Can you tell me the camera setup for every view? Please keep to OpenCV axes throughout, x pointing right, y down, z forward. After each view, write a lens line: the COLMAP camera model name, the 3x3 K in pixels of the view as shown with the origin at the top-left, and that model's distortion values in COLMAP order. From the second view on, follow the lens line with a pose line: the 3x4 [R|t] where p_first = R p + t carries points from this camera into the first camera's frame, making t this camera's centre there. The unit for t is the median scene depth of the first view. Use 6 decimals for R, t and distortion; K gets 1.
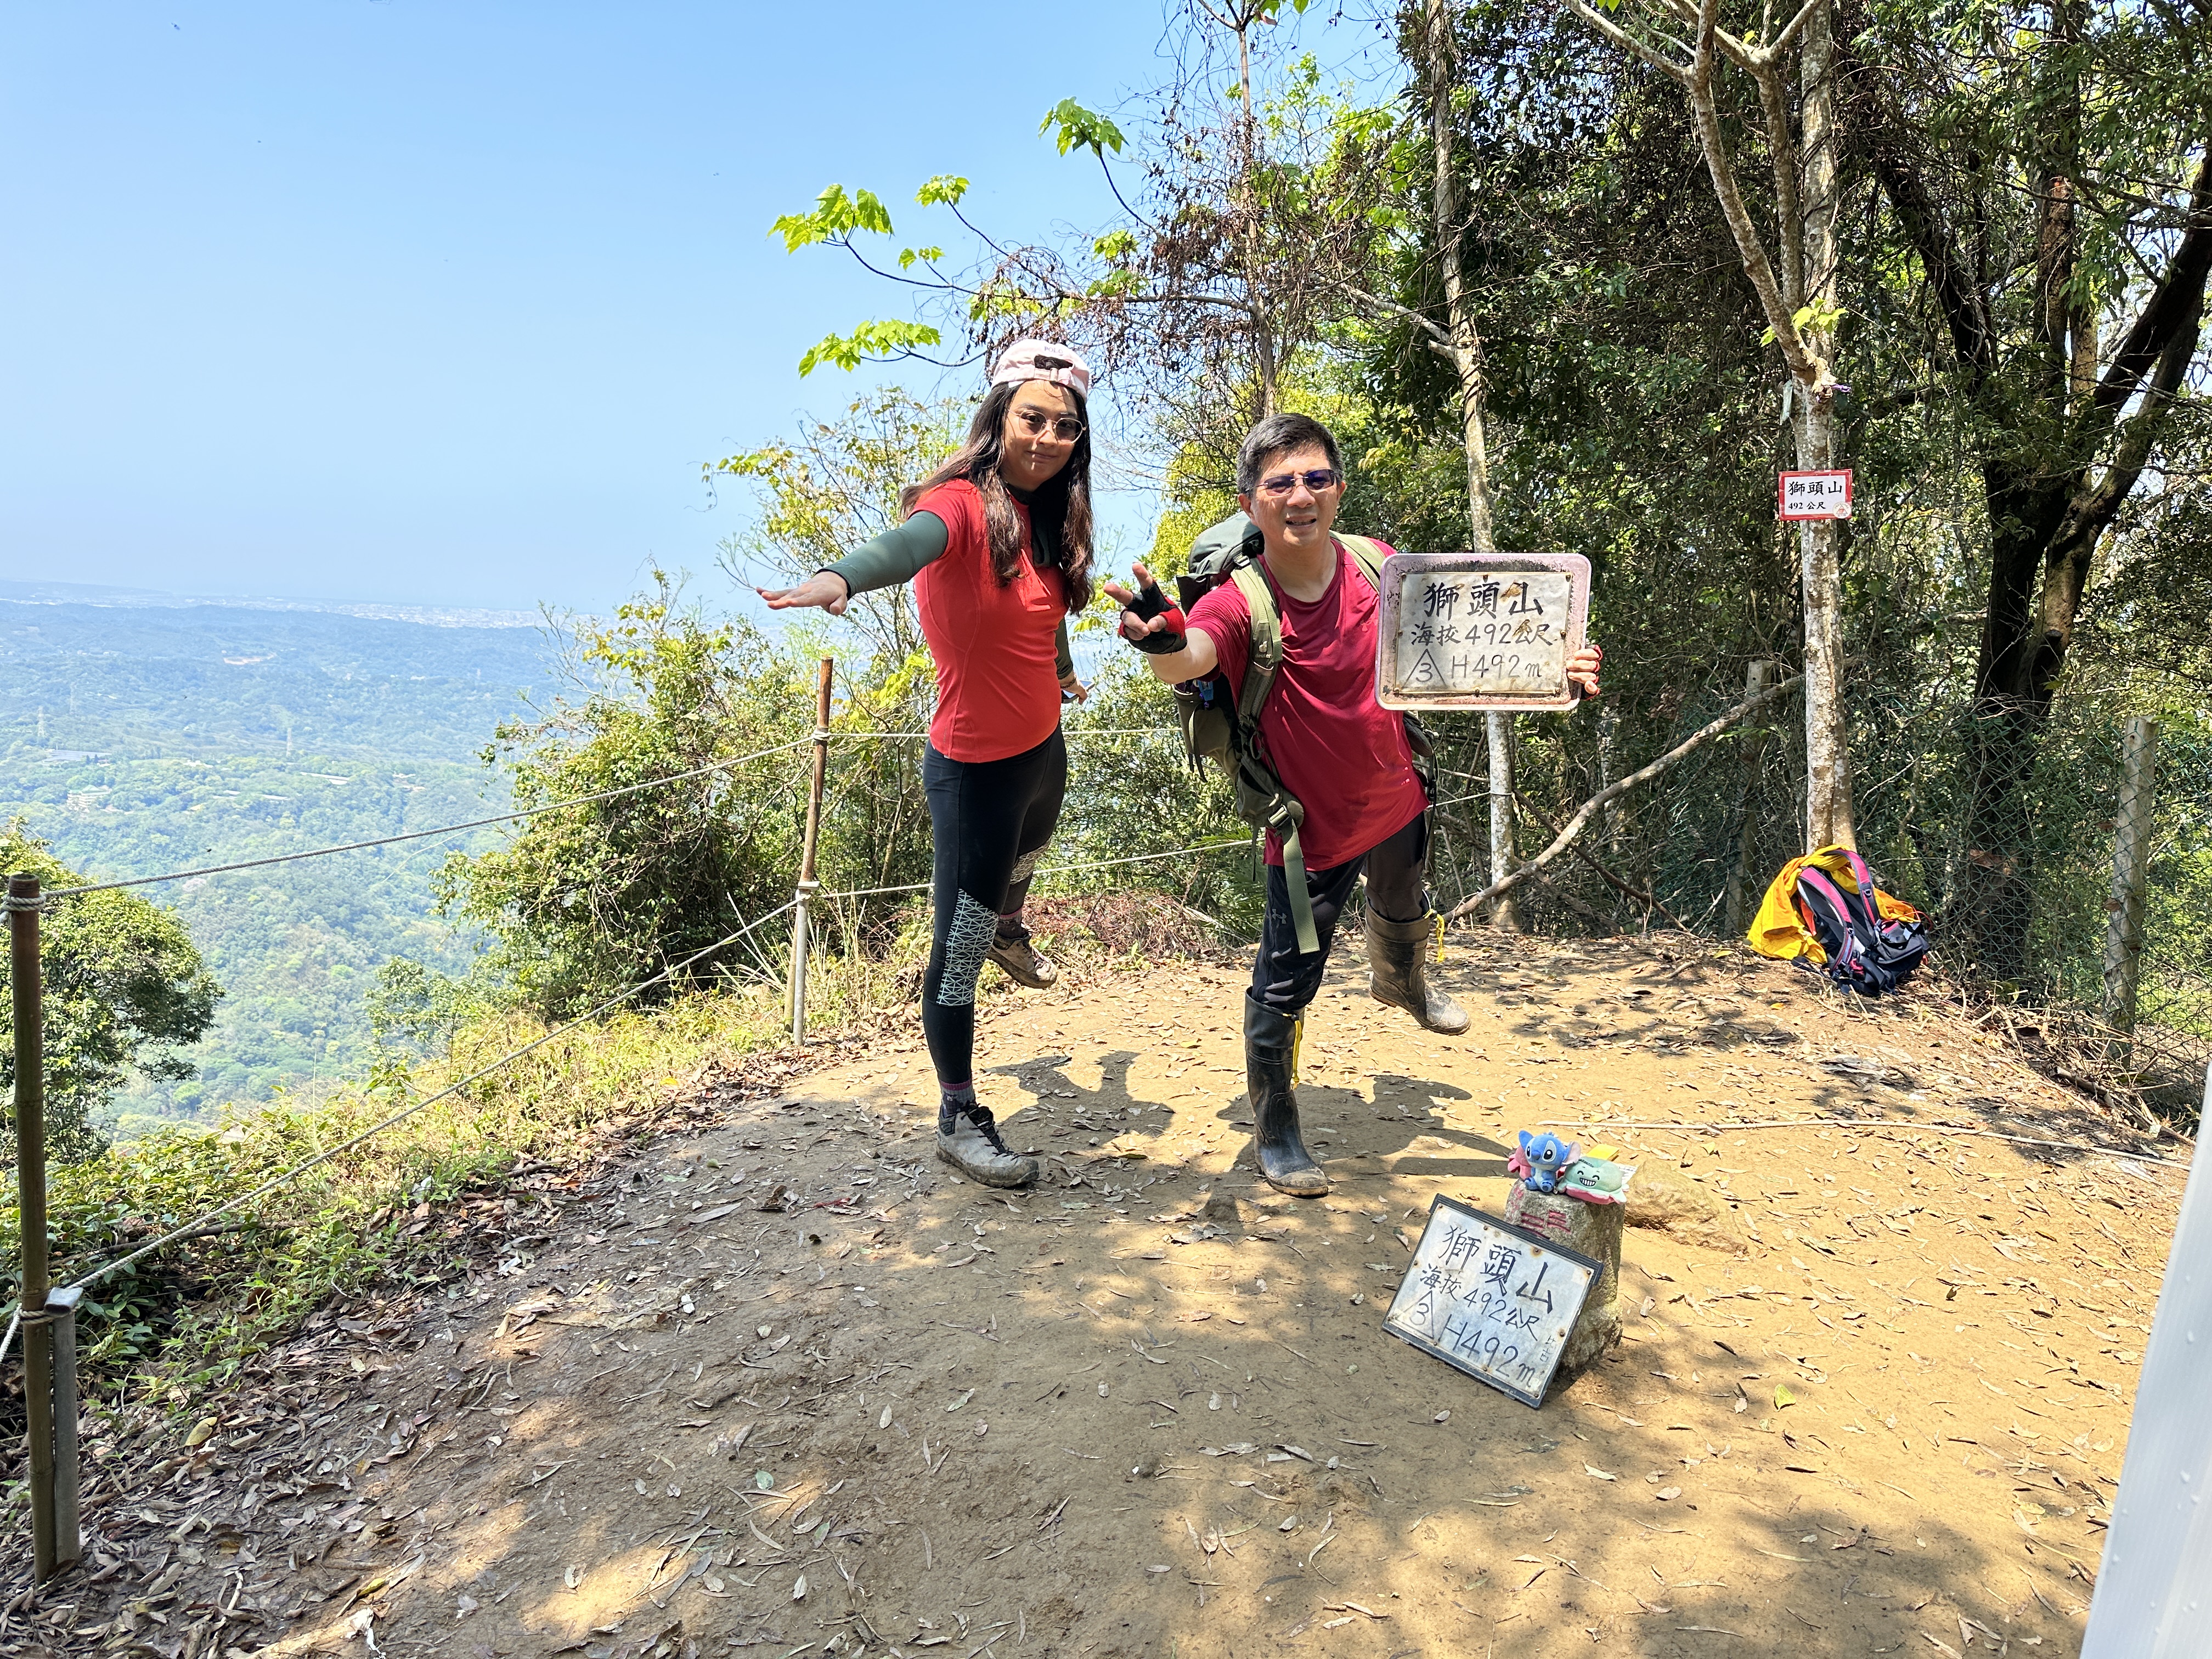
lens RADIAL K [[1532.4, 0, 1117.4], [0, 1532.4, 836.5], [0, 0, 1]] dist [0.159255, -0.289258]
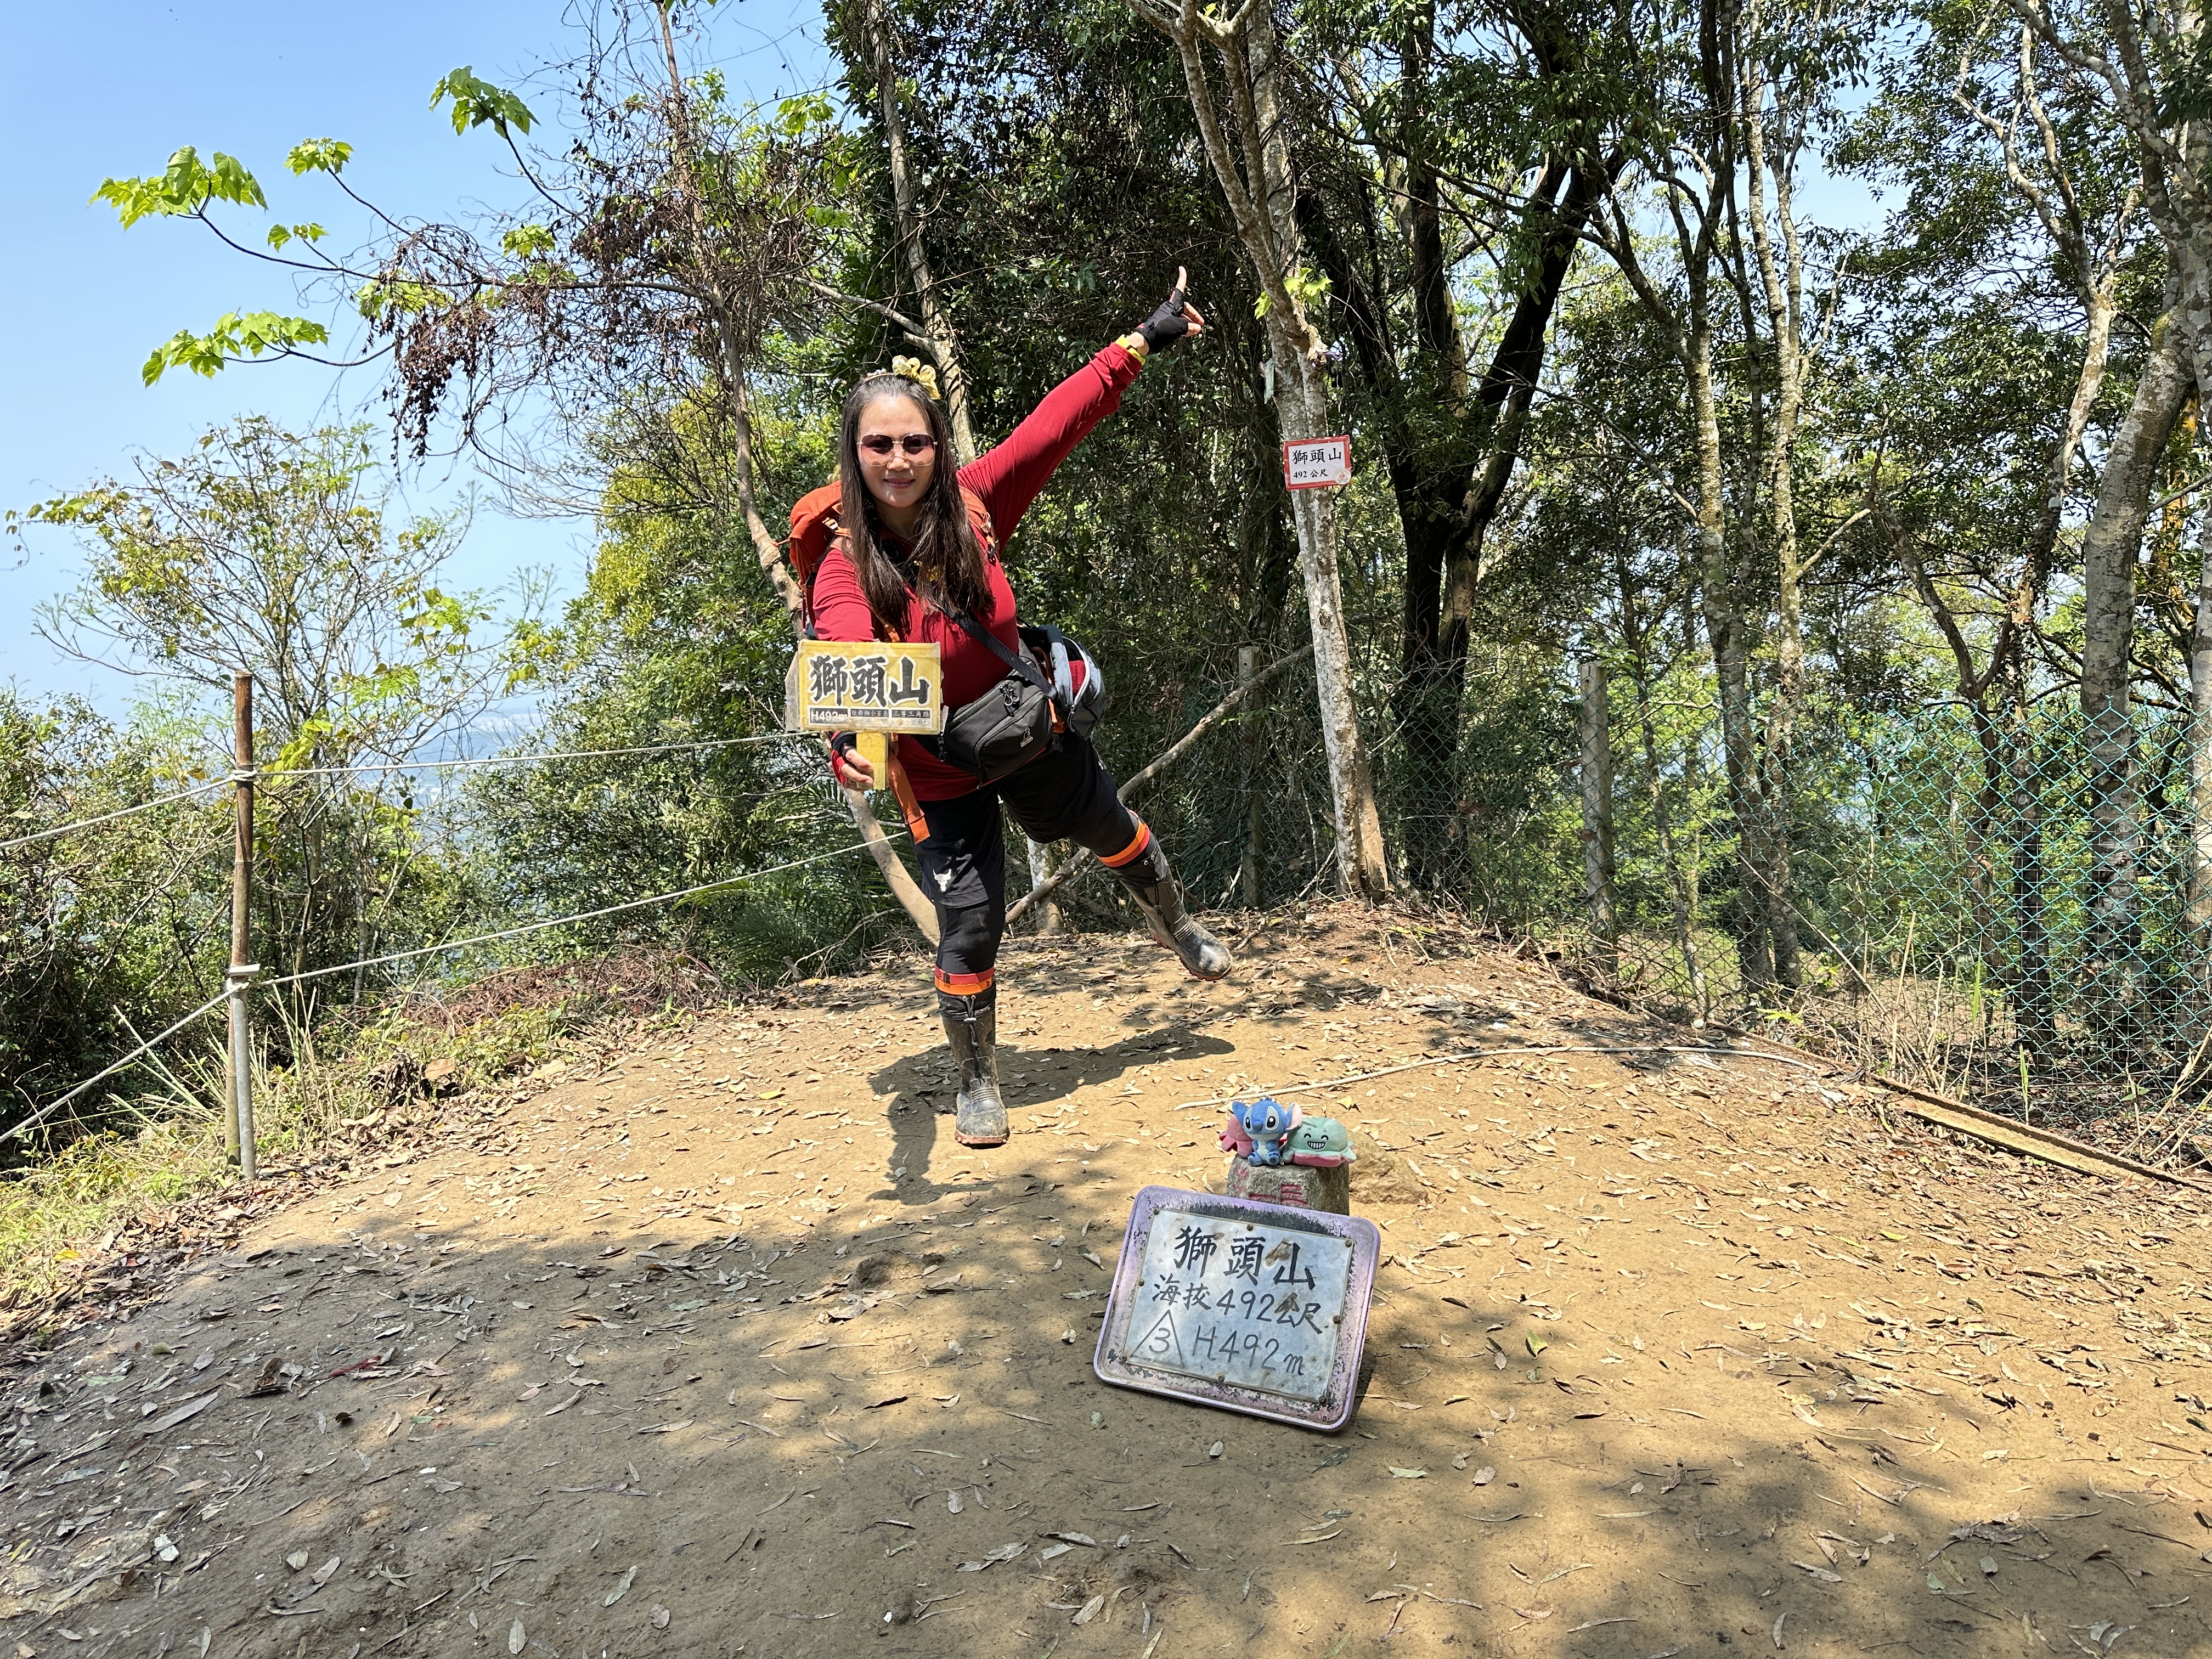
lens RADIAL K [[1552.2, 0, 1106.0], [0, 1552.2, 829.5], [0, 0, 1]] dist [0.026549, -0.027776]
pose [[0.935291, -0.100342, 0.339356, -0.049338], [0.113933, 0.993281, -0.020312, 0.023523], [-0.335037, 0.057661, 0.940439, 0.103065]]
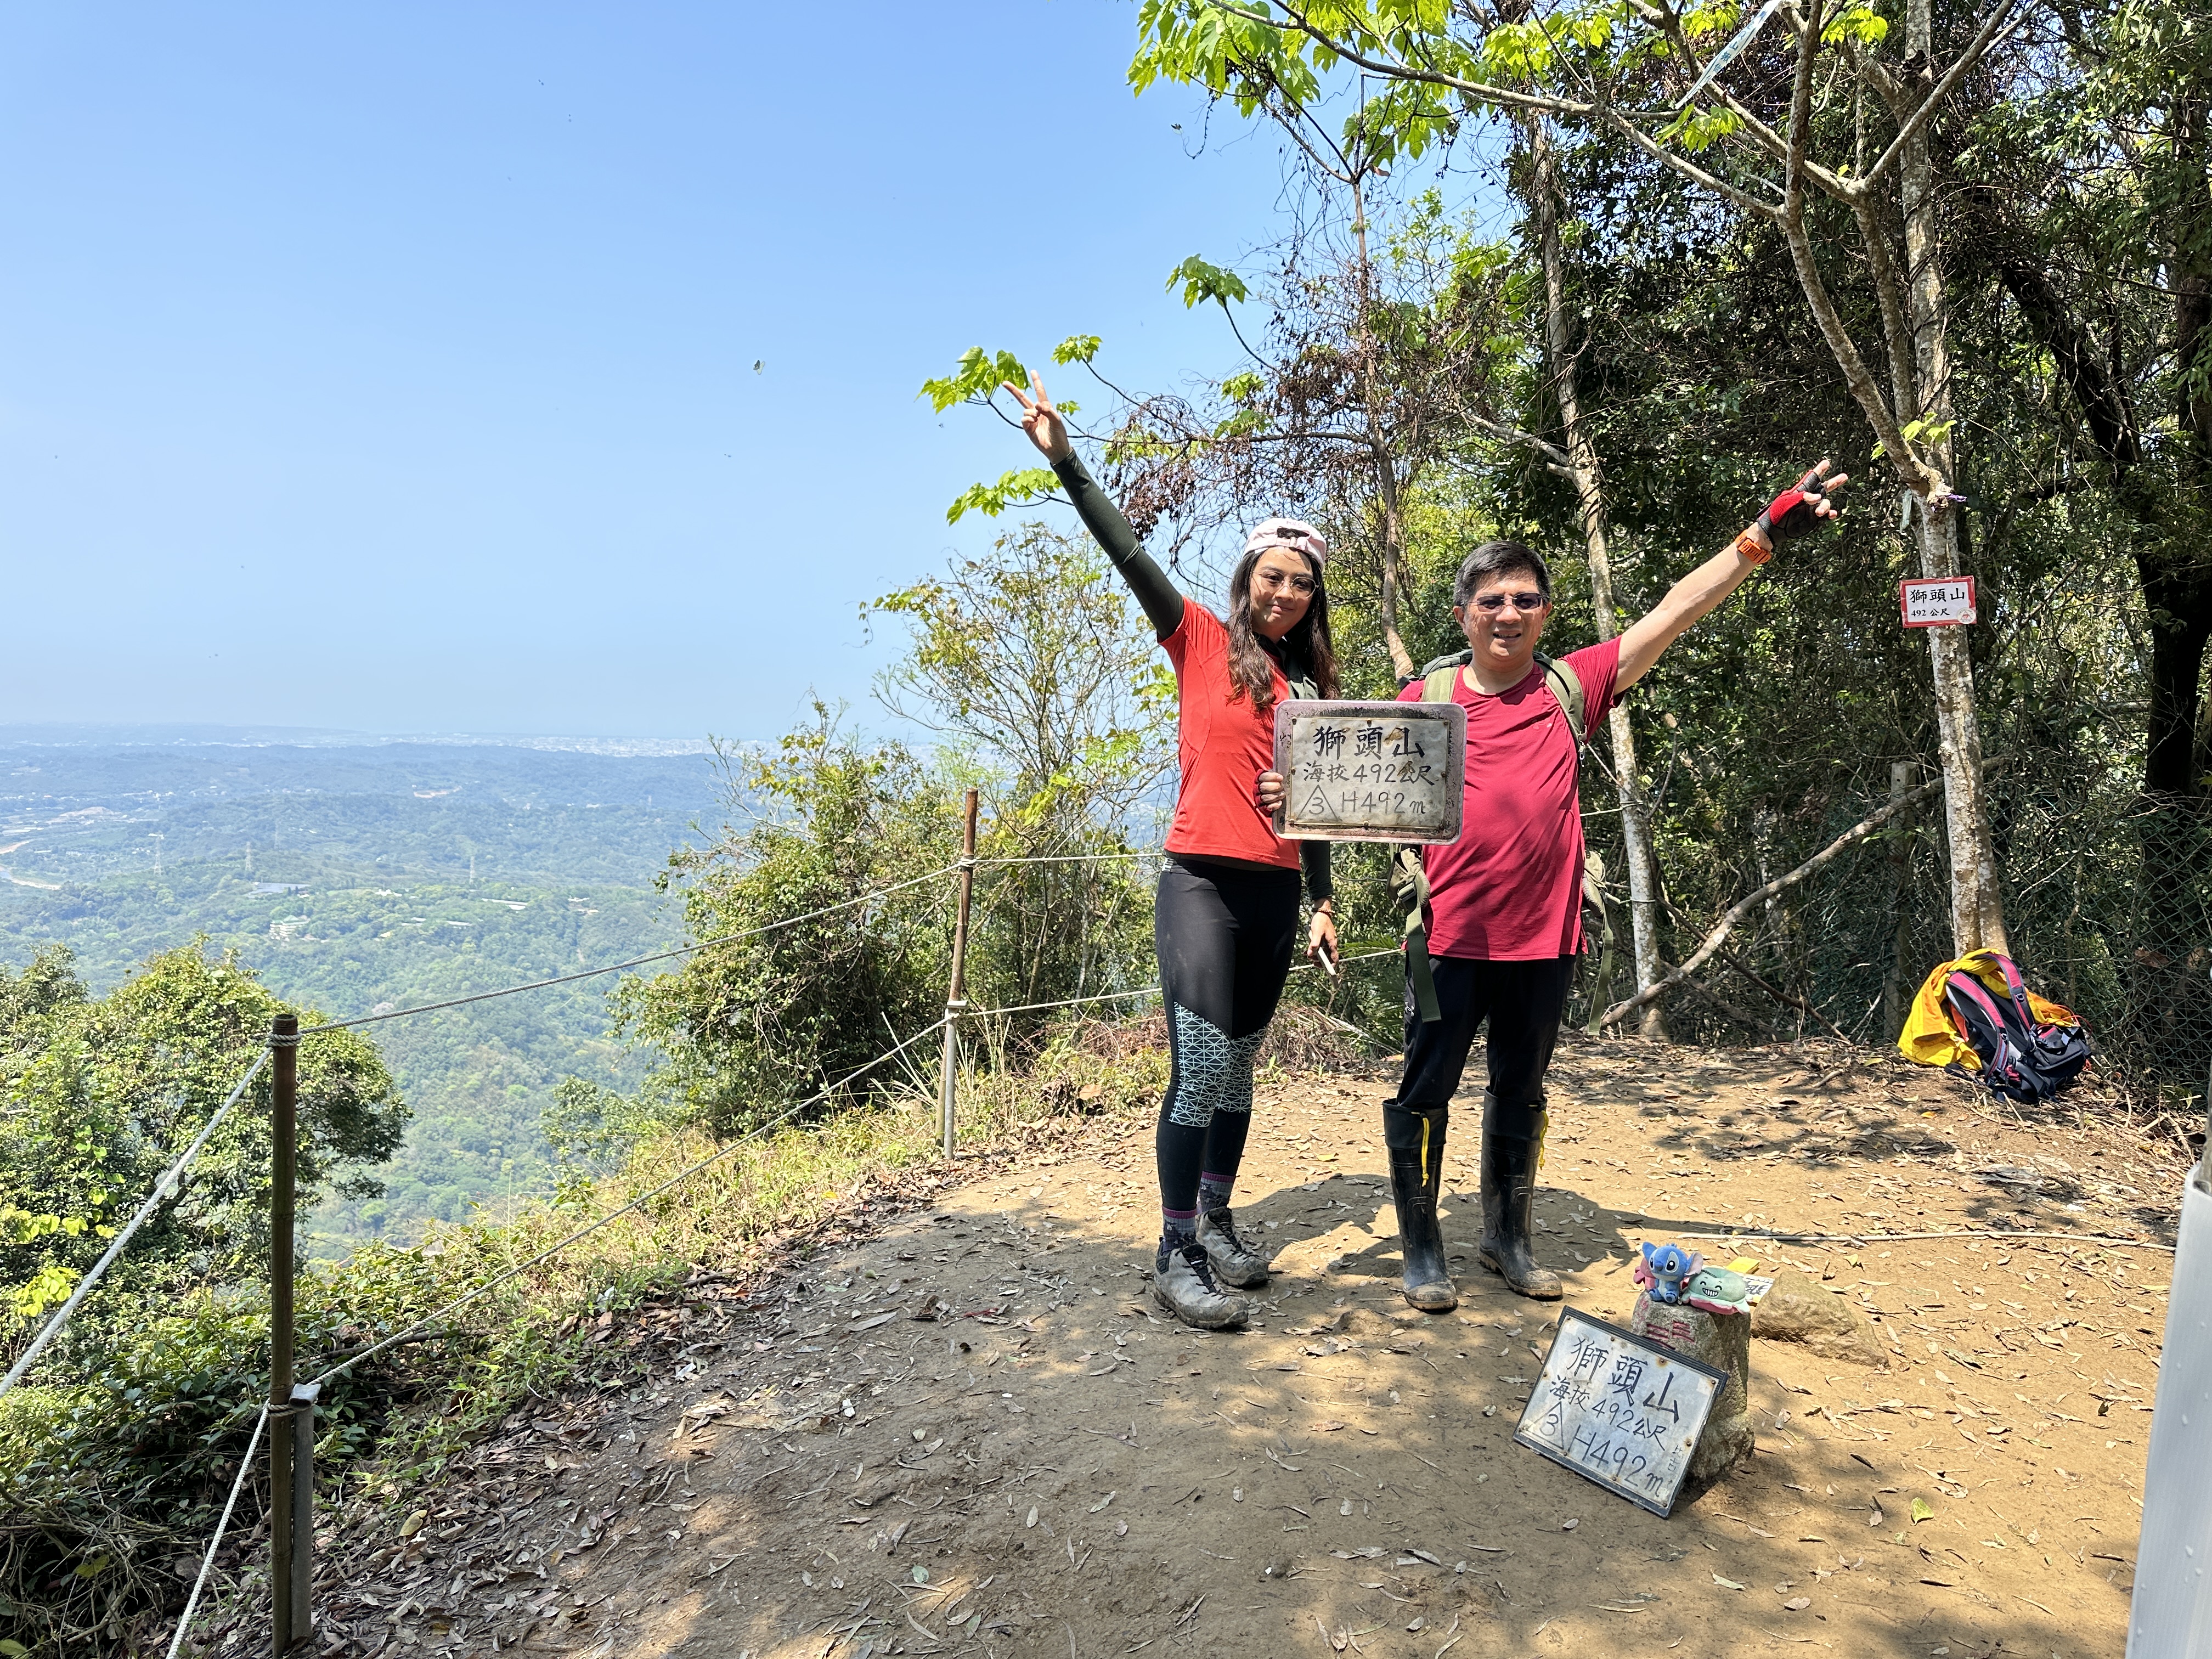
lens RADIAL K [[1535.3, 0, 1118.5], [0, 1535.3, 821.8], [0, 0, 1]] dist [0.153660, -0.291928]
pose [[0.995243, -0.026441, -0.093765, 0.010430], [0.018886, 0.996571, -0.080560, -0.005271], [0.095574, 0.078406, 0.992330, -0.040450]]
